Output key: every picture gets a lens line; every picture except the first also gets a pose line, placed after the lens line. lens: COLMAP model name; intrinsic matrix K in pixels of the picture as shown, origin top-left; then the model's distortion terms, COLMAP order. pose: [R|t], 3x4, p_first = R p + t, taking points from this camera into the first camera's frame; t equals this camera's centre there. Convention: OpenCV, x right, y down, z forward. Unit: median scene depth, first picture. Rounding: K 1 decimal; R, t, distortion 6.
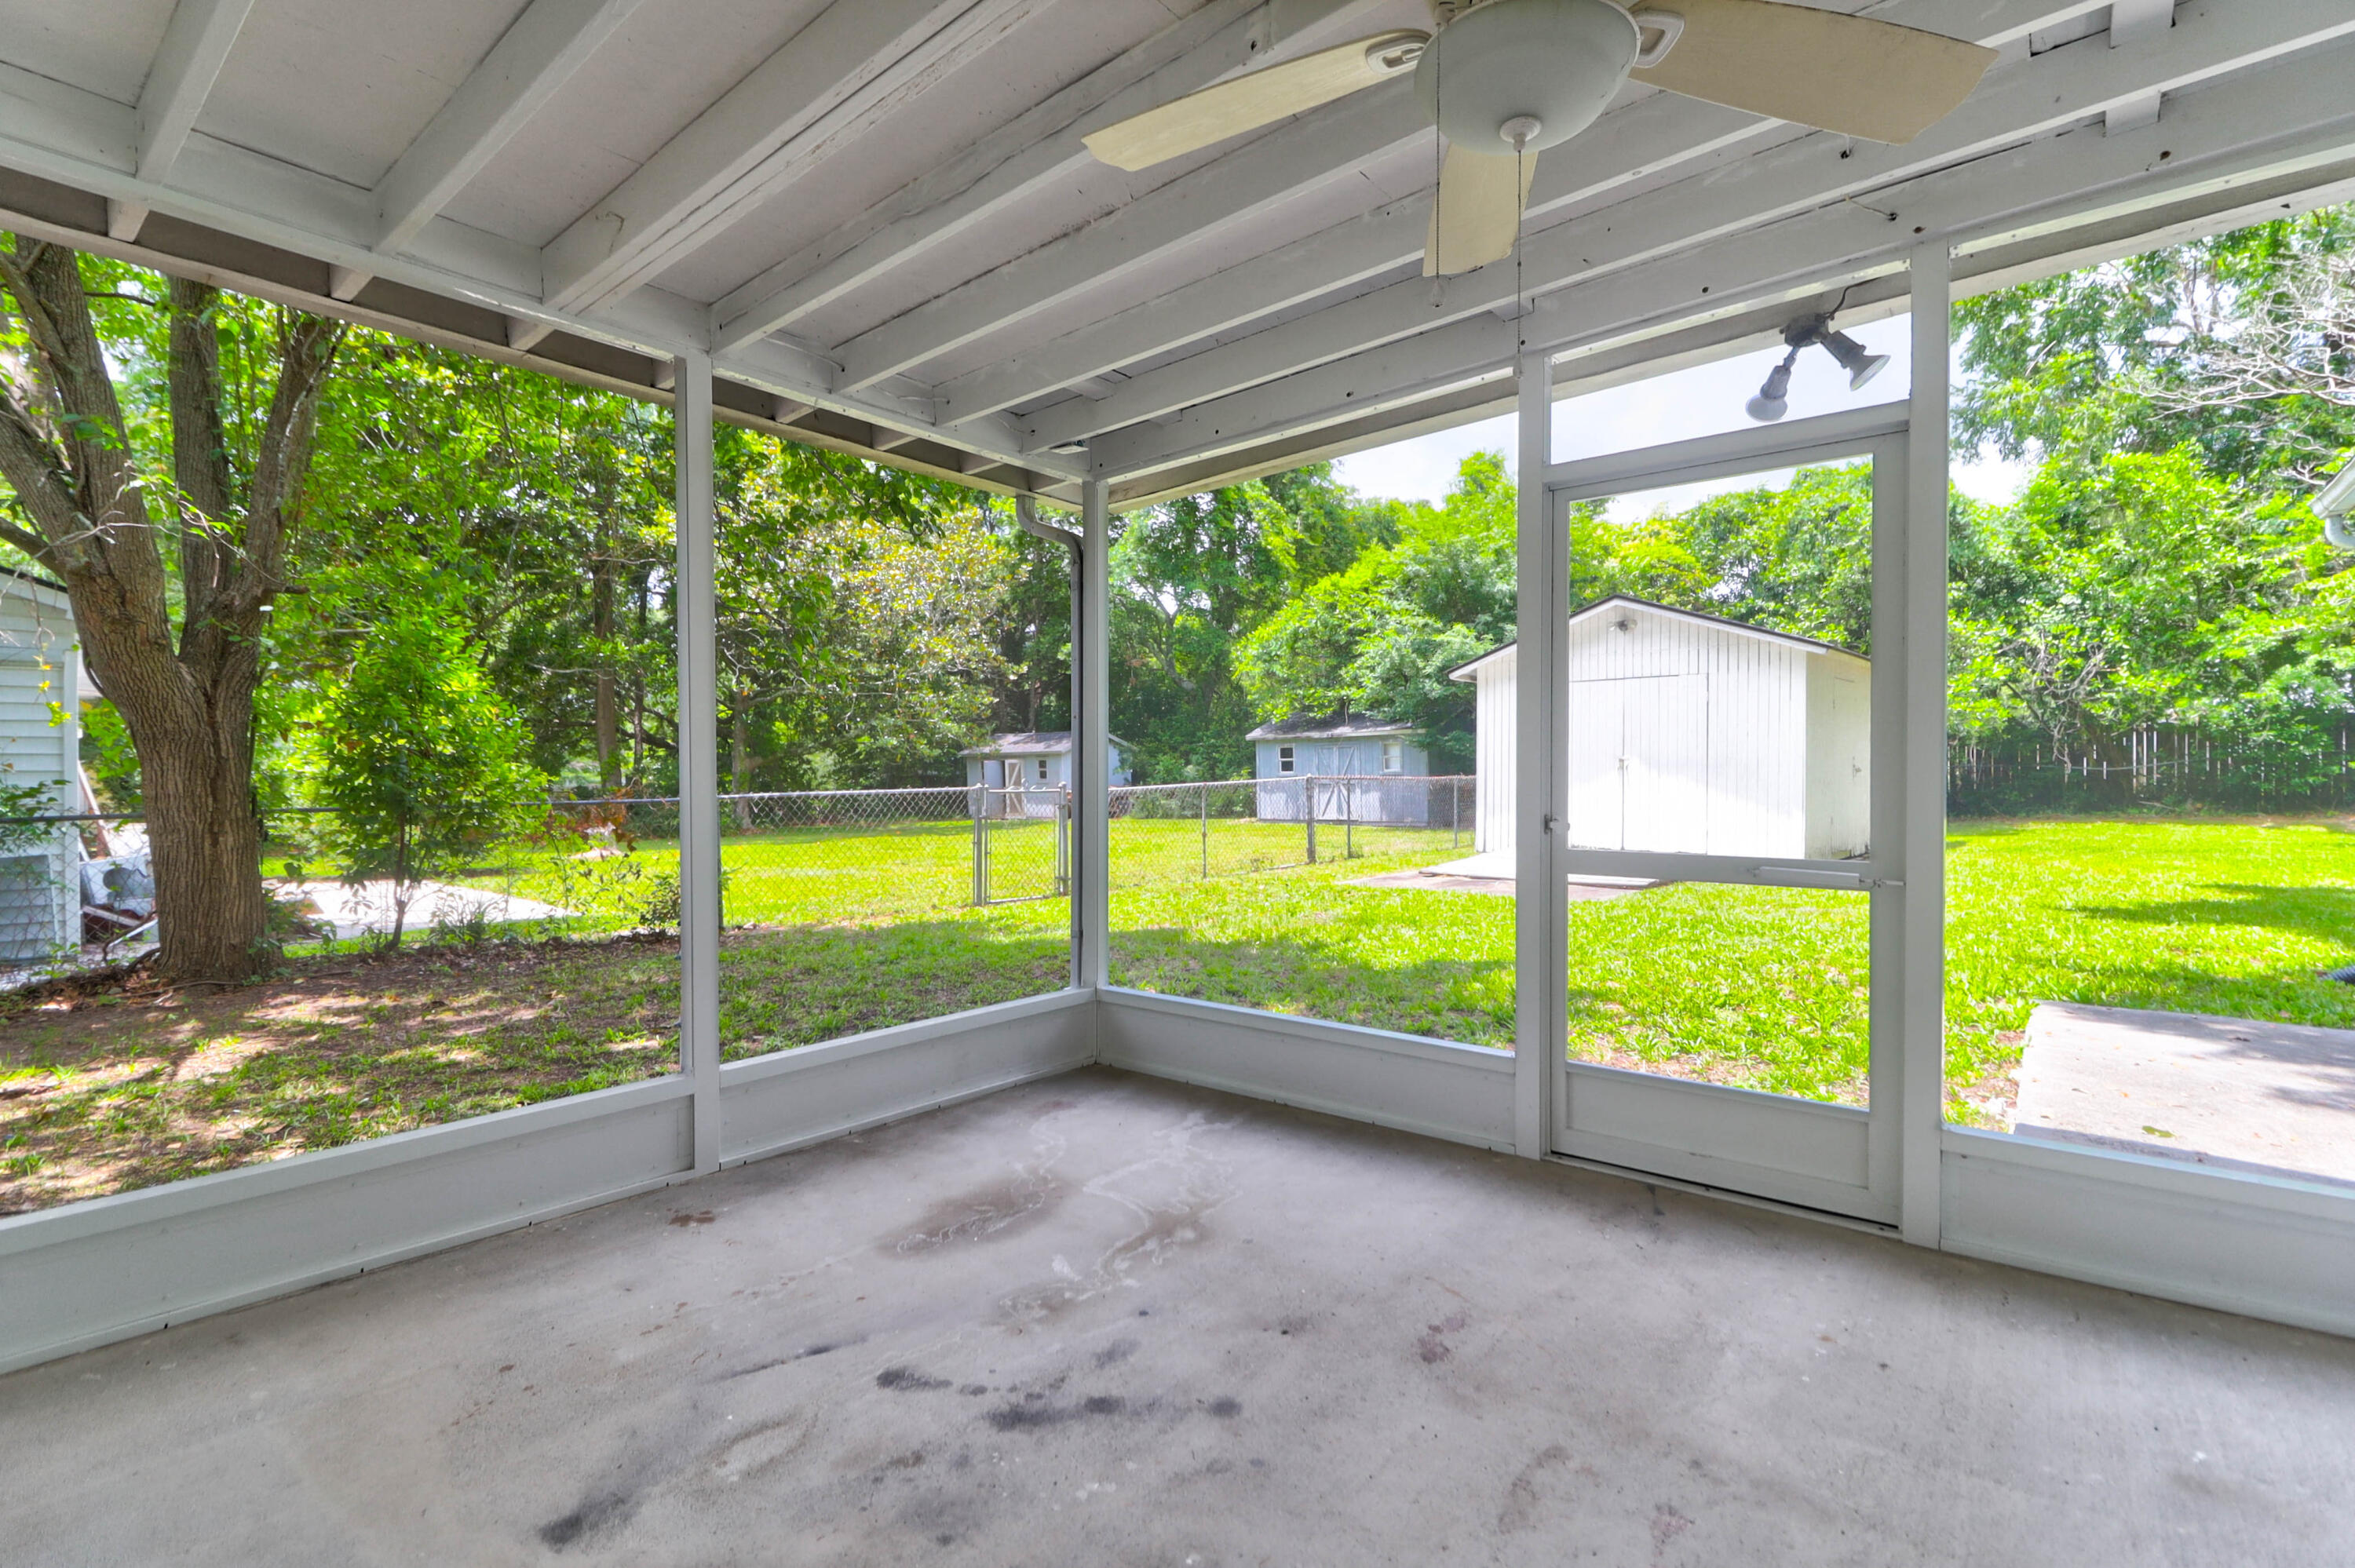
lens RADIAL K [[1084.2, 0, 1164.5], [0, 1084.2, 785.8], [0, 0, 1]] dist [0.021681, -0.013947]
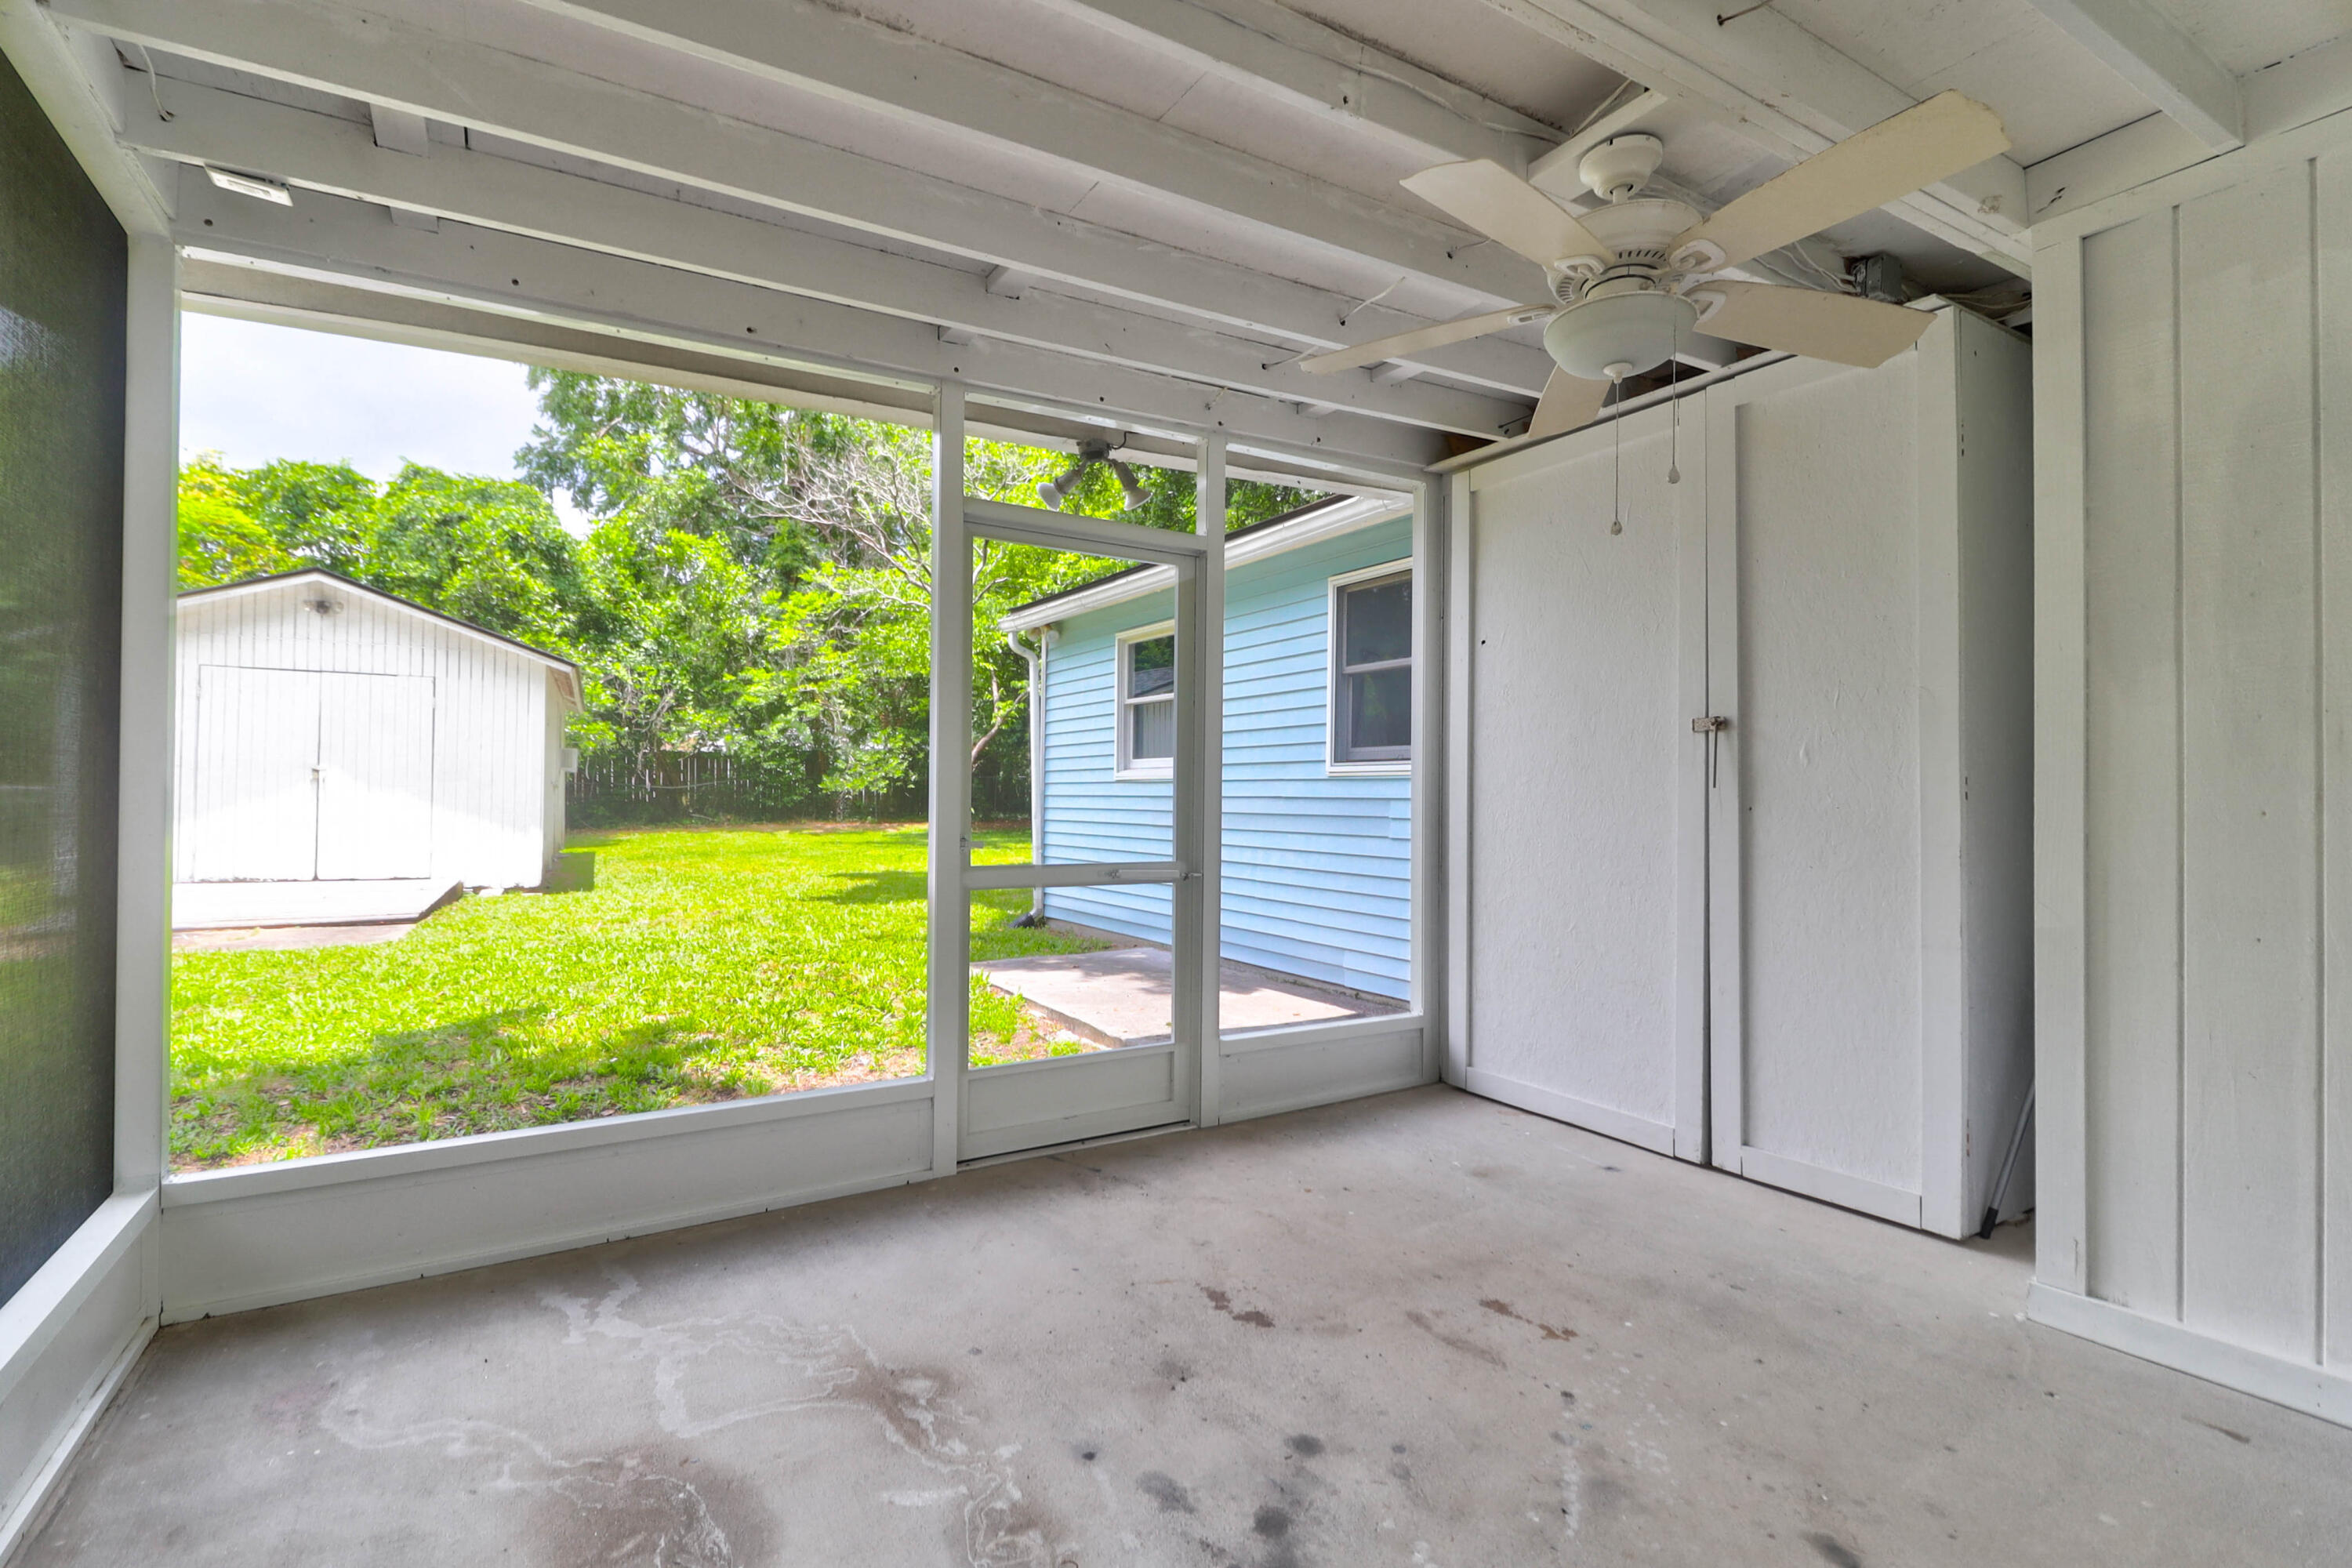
lens RADIAL K [[1083.0, 0, 1163.0], [0, 1083.0, 785.8], [0, 0, 1]] dist [0.021681, -0.013947]
pose [[0.324572, 0.014262, 0.945753, -0.596595], [-0.001396, 0.999892, -0.014599, -0.004686], [-0.945860, 0.003418, 0.324557, 0.519835]]
